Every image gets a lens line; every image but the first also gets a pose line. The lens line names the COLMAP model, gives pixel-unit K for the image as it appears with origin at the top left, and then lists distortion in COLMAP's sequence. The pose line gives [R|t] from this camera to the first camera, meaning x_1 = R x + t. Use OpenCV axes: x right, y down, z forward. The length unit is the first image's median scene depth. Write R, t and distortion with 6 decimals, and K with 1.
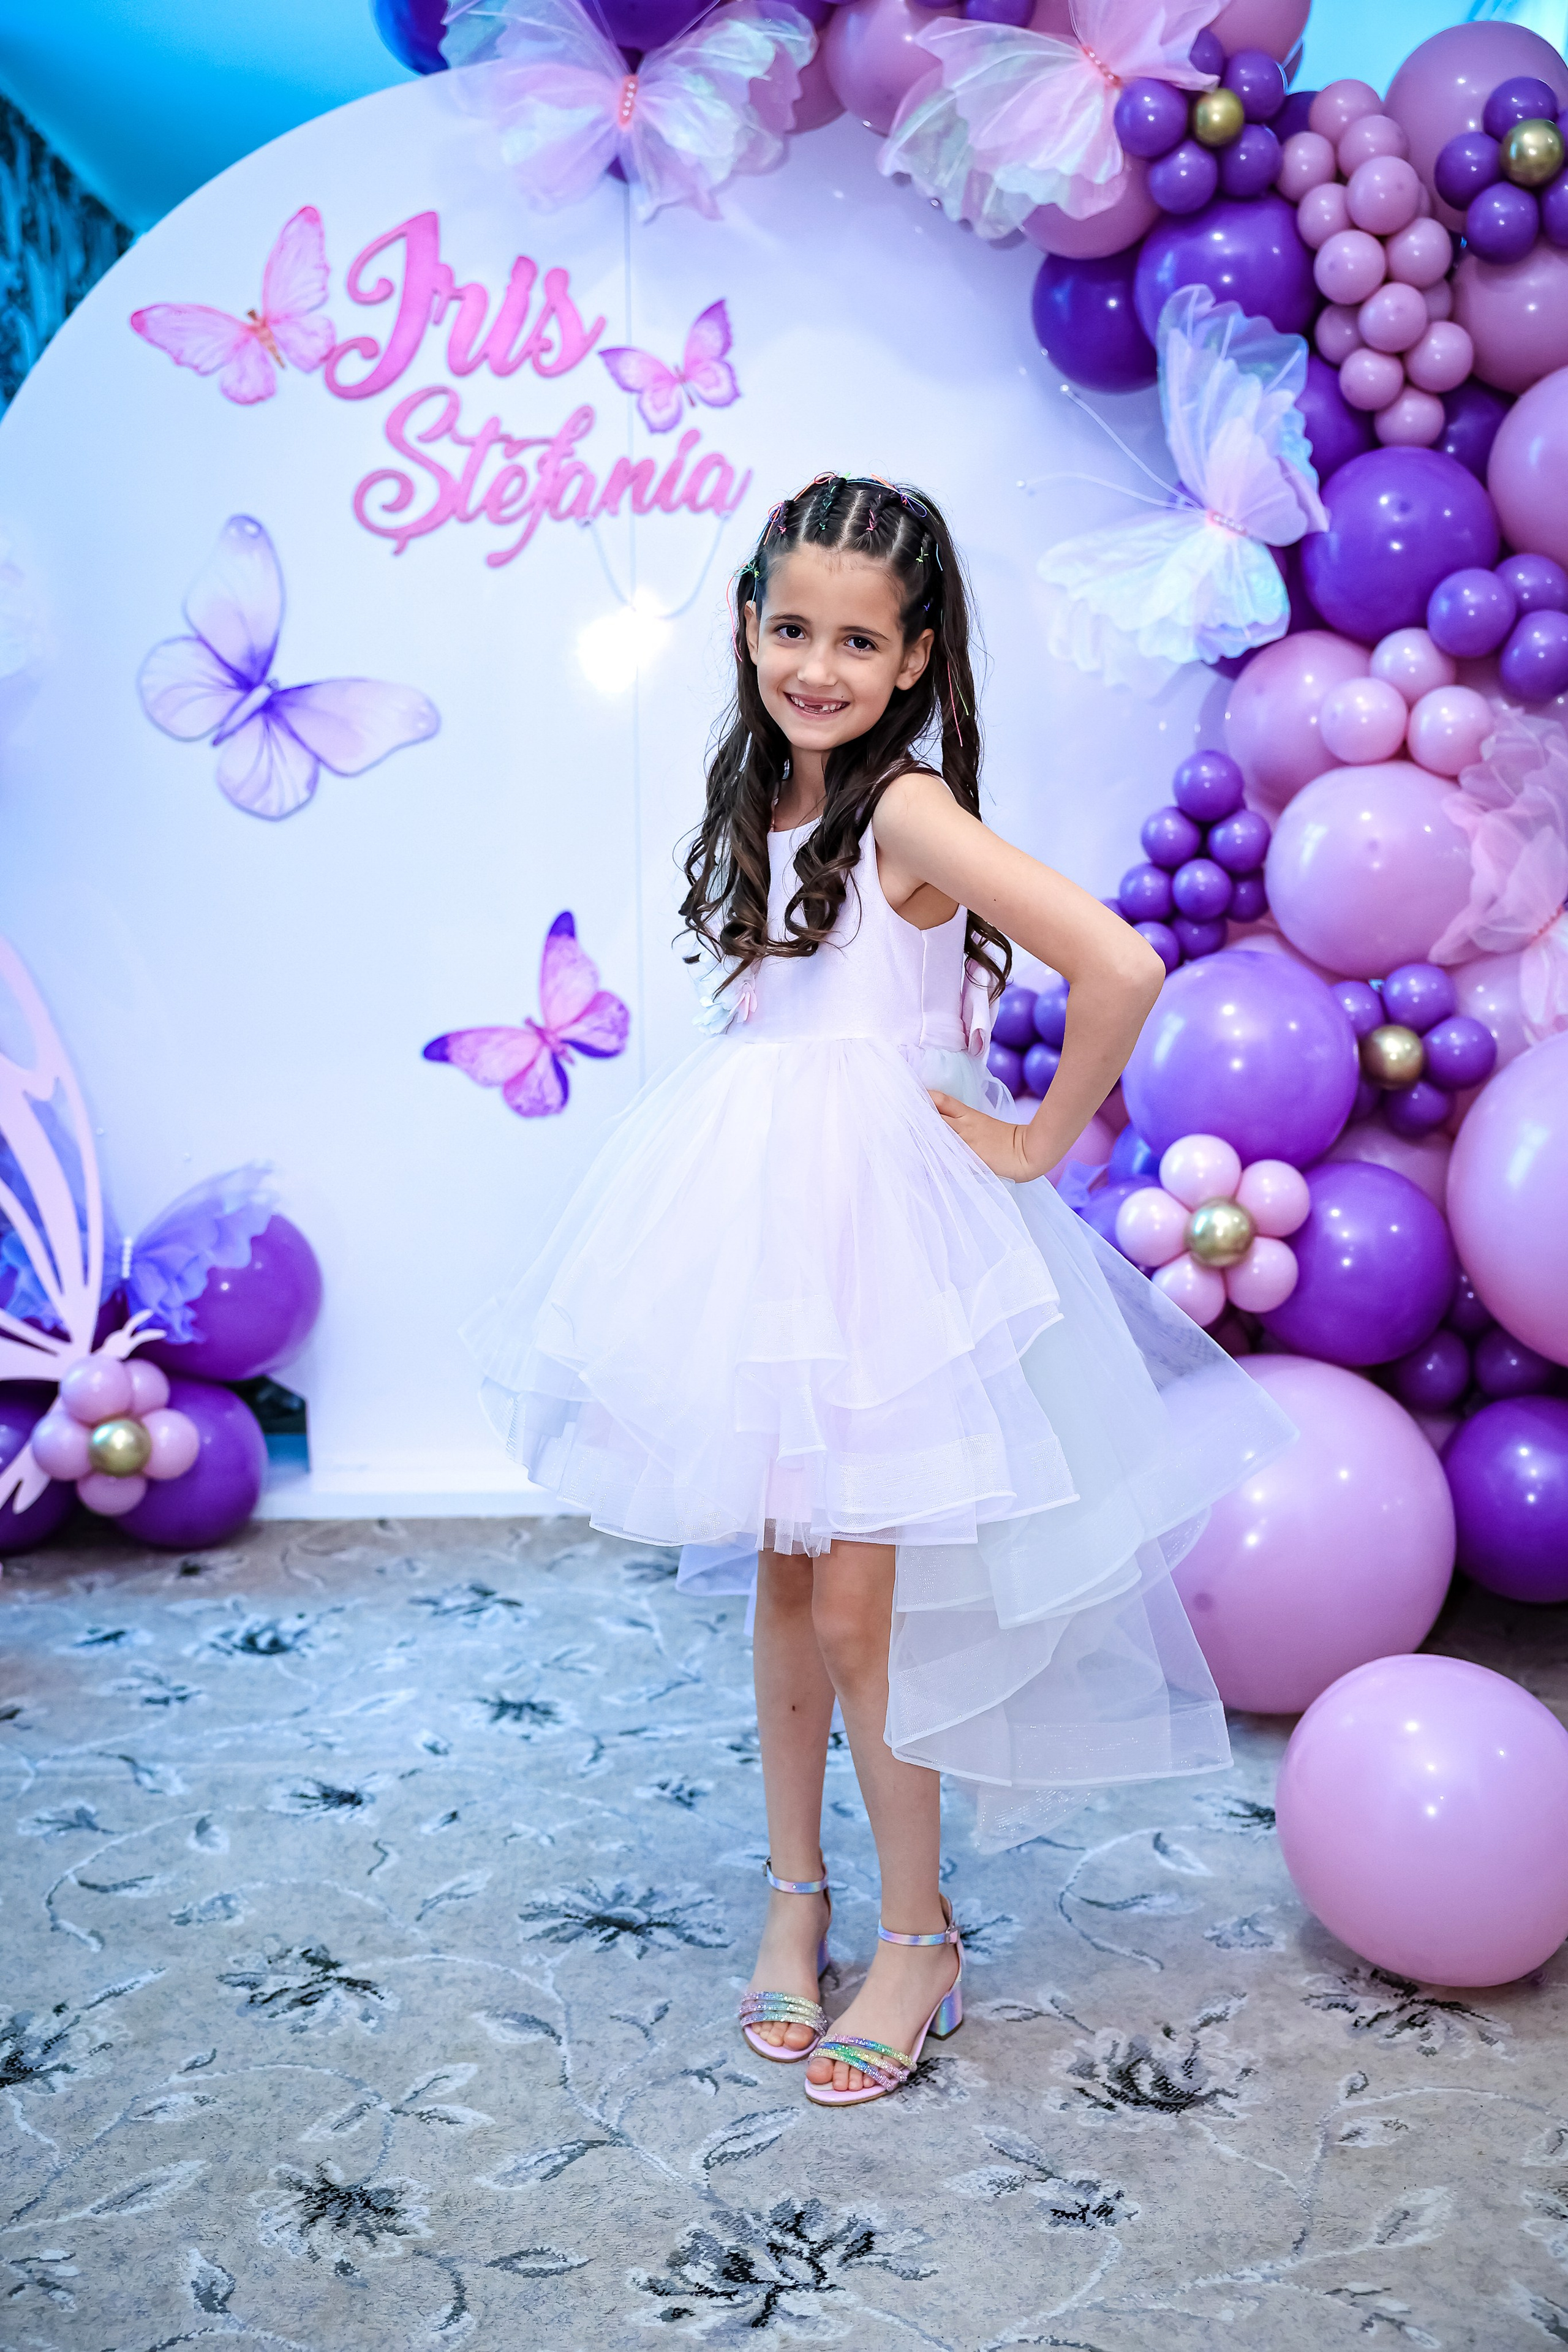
lens RADIAL K [[2567.7, 0, 794.3], [0, 2567.7, 1173.6], [0, 0, 1]] dist [0.005557, 0.000000]
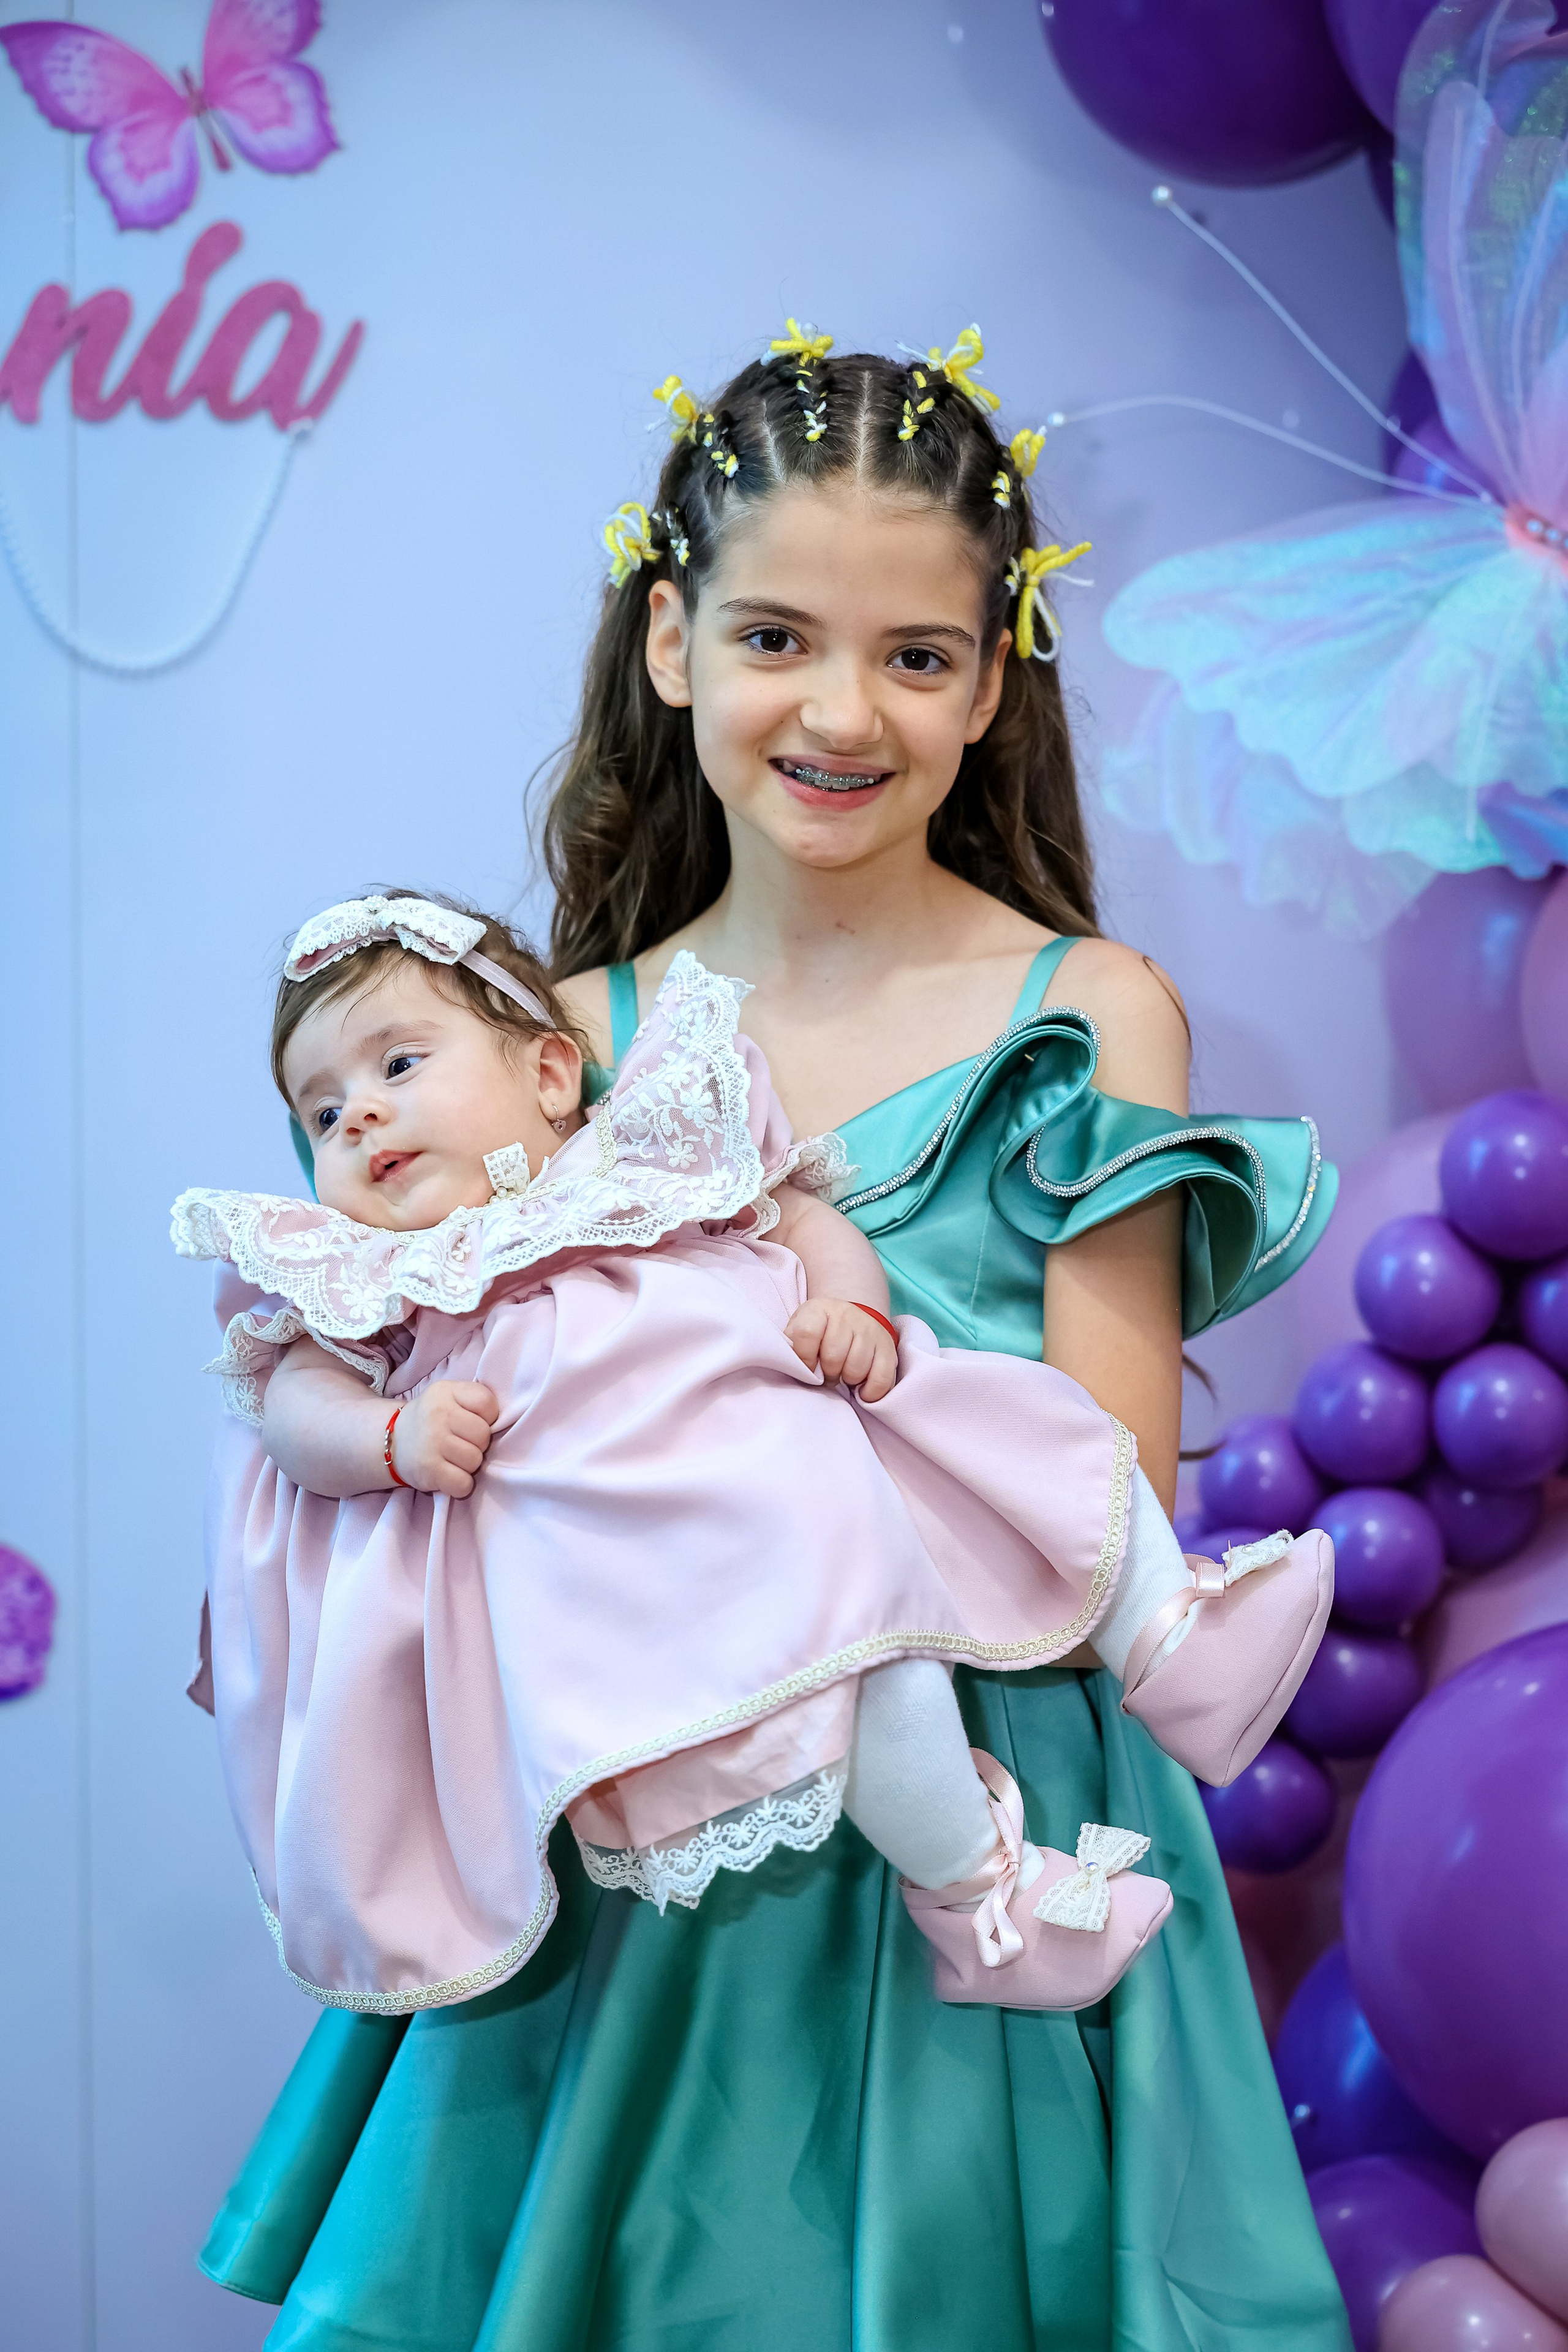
lens RADIAL K [[4144.8, 0, 799.9], [0, 4144.8, 1186.3], [0, 0, 1]] dist [-0.035647, 0.000000]
pose [[0.985987, -0.002594, 0.166800, -0.060335], [0.001162, 0.999962, 0.008680, -0.141859], [-0.166816, -0.008364, 0.985953, 0.328676]]
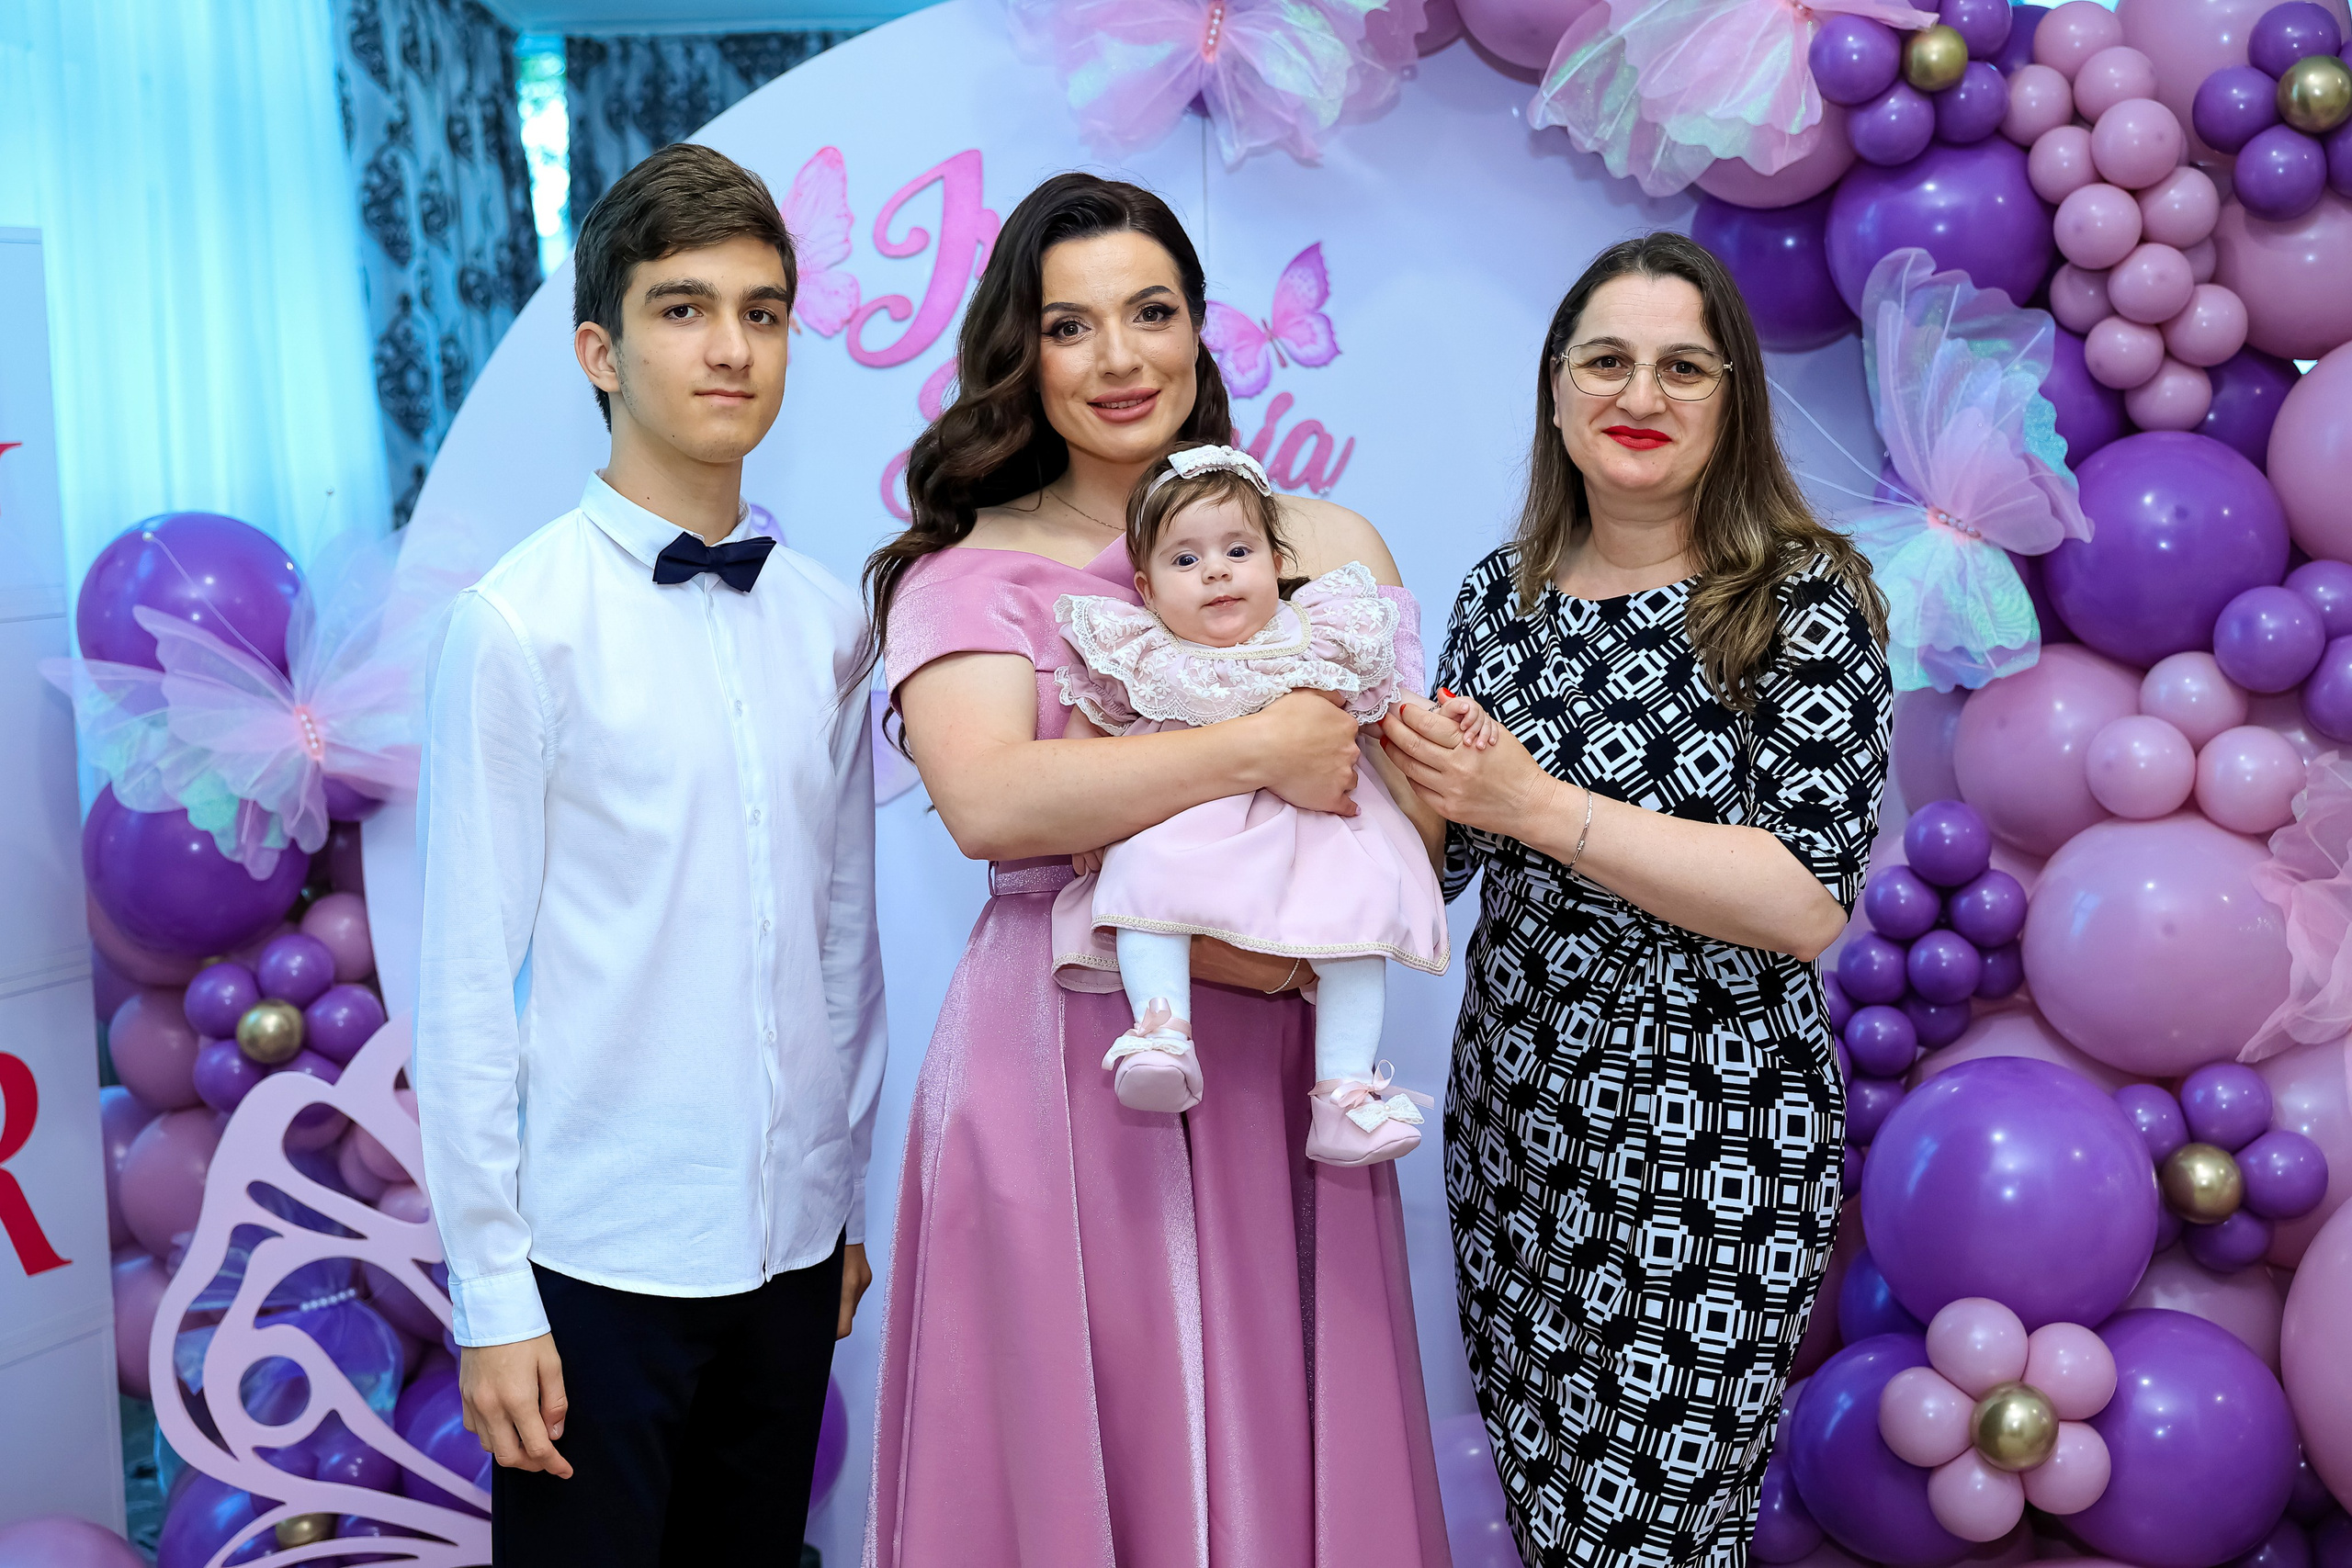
lens RADIAL K [[2946.9, 0, 1209.0], [0, 2946.9, 702.3], [0, 0, 1]] dist [0.016063, 0.000000]
pose [[0.999777, -0.020413, 0.005449, -0.072399], [0.020803, 0.996140, -0.085273, -0.109765], [-0.003688, 0.085368, 0.996343, 0.052678]]
